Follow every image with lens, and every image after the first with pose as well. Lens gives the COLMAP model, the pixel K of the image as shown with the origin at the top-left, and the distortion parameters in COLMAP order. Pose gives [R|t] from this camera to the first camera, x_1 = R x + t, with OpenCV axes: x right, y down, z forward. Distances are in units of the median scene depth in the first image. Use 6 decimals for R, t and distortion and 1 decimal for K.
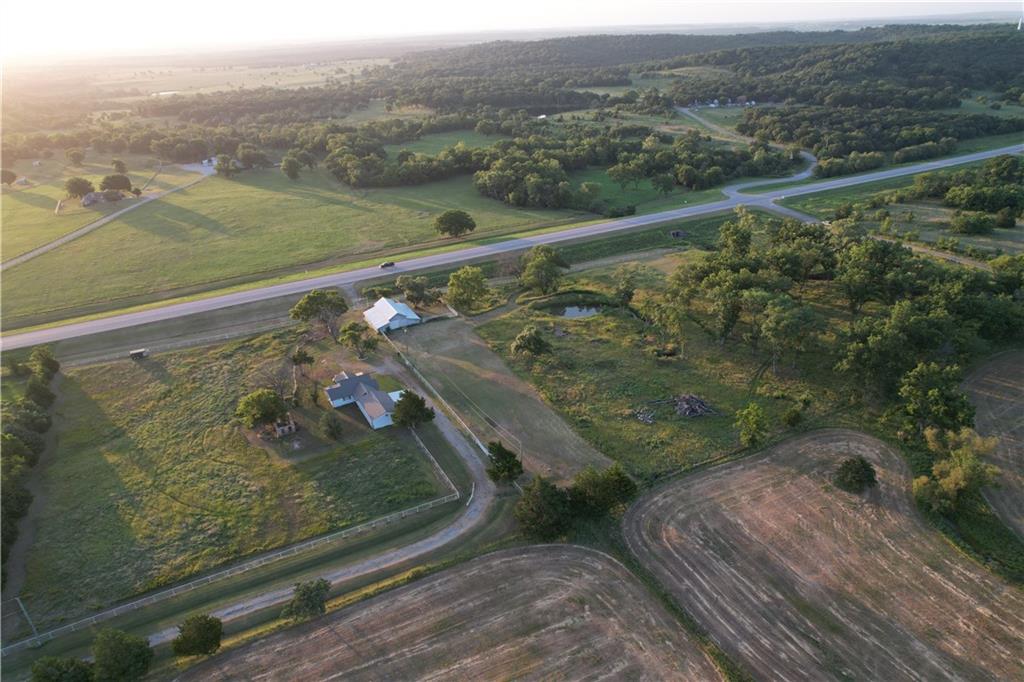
lens RADIAL K [[654.5, 0, 515.5], [0, 654.5, 344.1], [0, 0, 1]] dist [-0.075777, 0.069938]
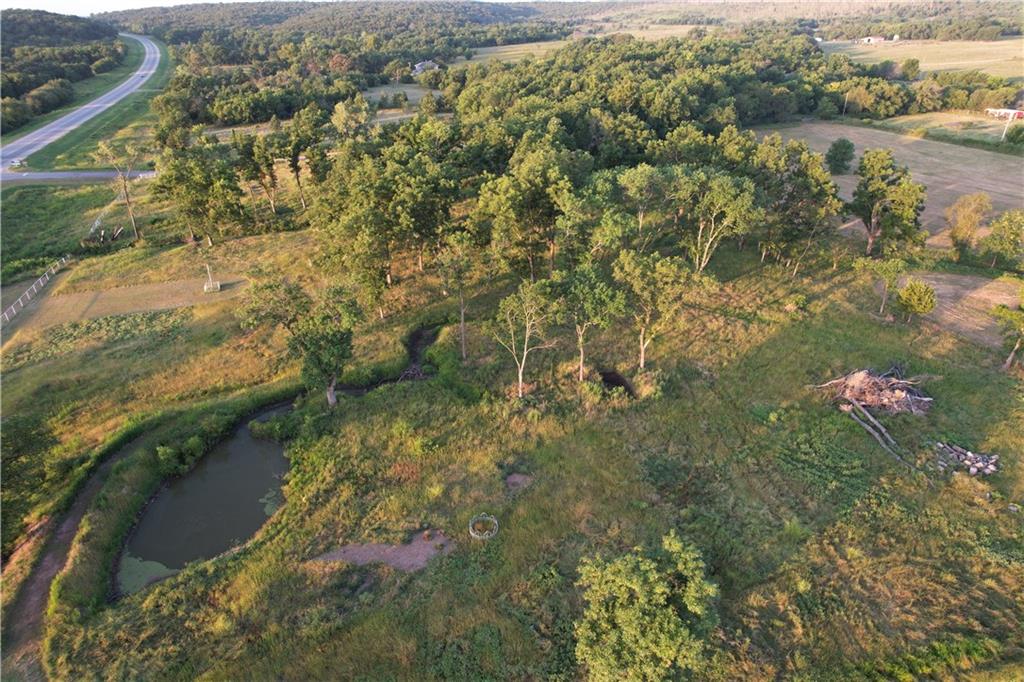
lens RADIAL K [[654.5, 0, 515.5], [0, 654.5, 344.1], [0, 0, 1]] dist [-0.075777, 0.069938]
pose [[0.140877, -0.425180, 0.894078, -0.150360], [0.442691, 0.834825, 0.327249, -0.192973], [-0.885538, 0.349699, 0.305831, 1.096546]]
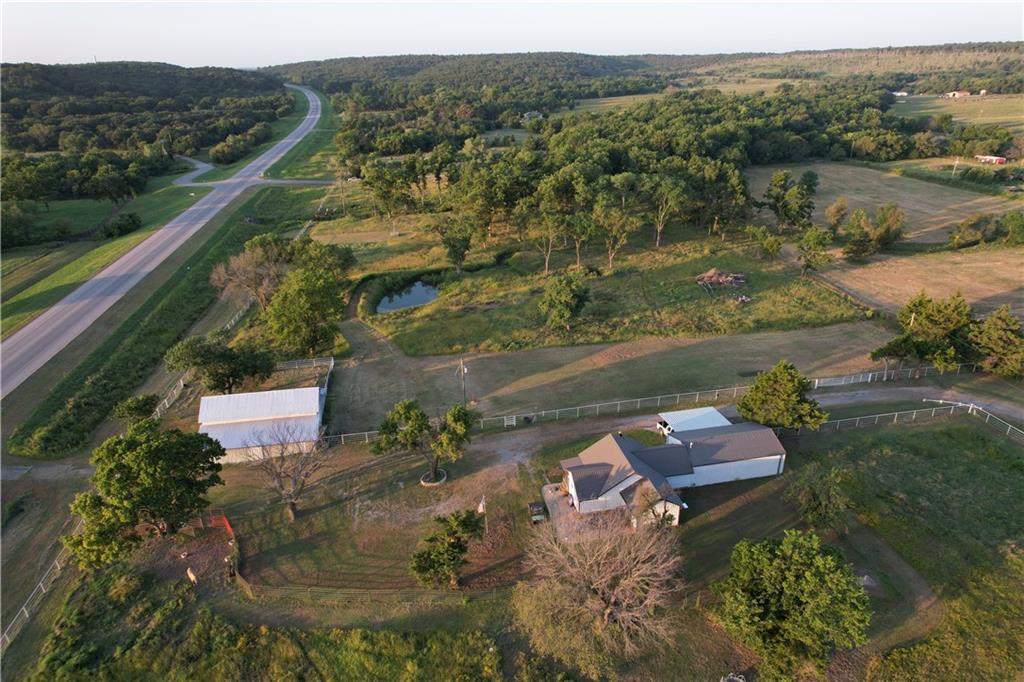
lens RADIAL K [[654.5, 0, 515.5], [0, 654.5, 344.1], [0, 0, 1]] dist [-0.075777, 0.069938]
pose [[0.301475, -0.353373, 0.885573, -0.662818], [0.423830, 0.881648, 0.207523, -0.138808], [-0.854097, 0.312770, 0.415565, 0.916466]]
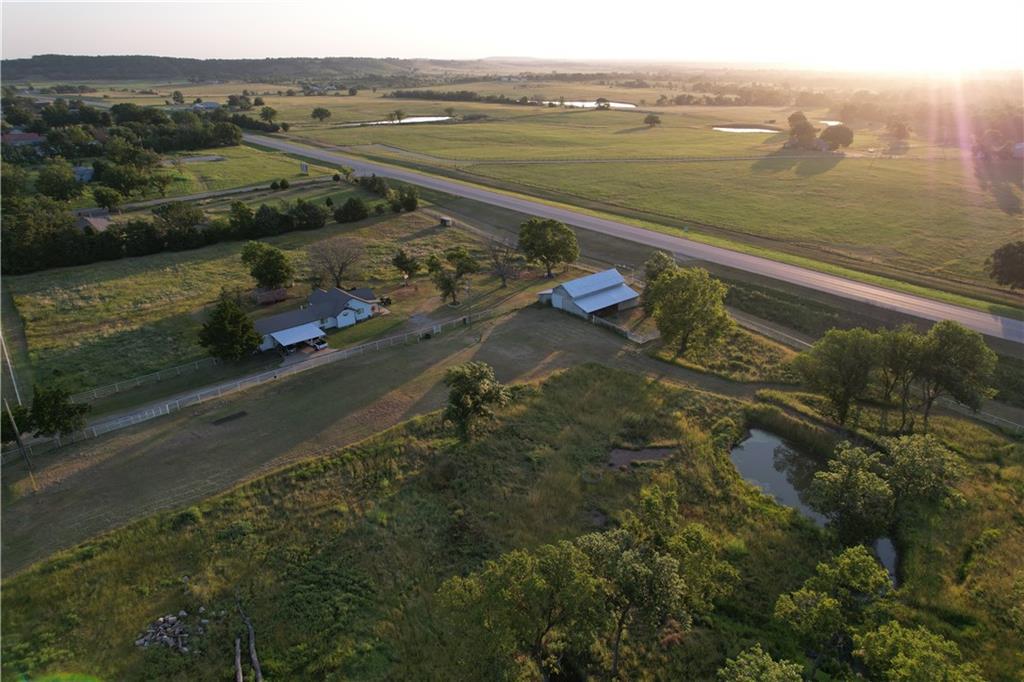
lens RADIAL K [[654.5, 0, 515.5], [0, 654.5, 344.1], [0, 0, 1]] dist [-0.075777, 0.069938]
pose [[0.210225, 0.426601, -0.879669, 0.489691], [-0.434933, 0.846642, 0.306643, -0.221552], [0.875579, 0.318133, 0.363528, 0.984125]]
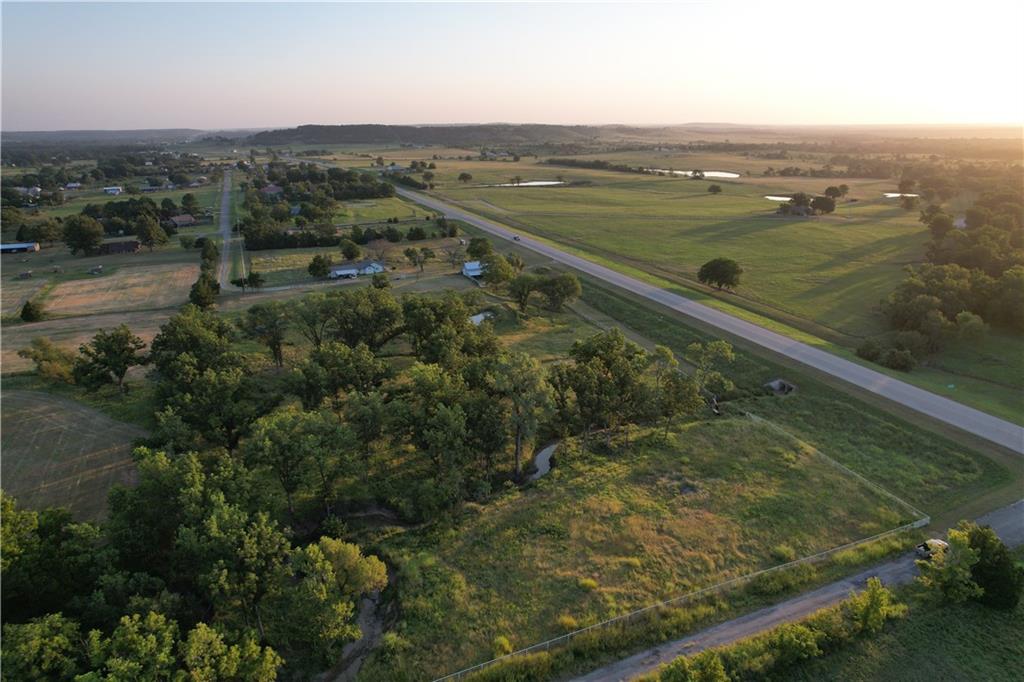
lens RADIAL K [[654.5, 0, 515.5], [0, 654.5, 344.1], [0, 0, 1]] dist [-0.075777, 0.069938]
pose [[-0.085308, 0.354510, -0.931153, 1.454016], [-0.431515, 0.829218, 0.355235, -0.562251], [0.898063, 0.432111, 0.082238, 1.374678]]
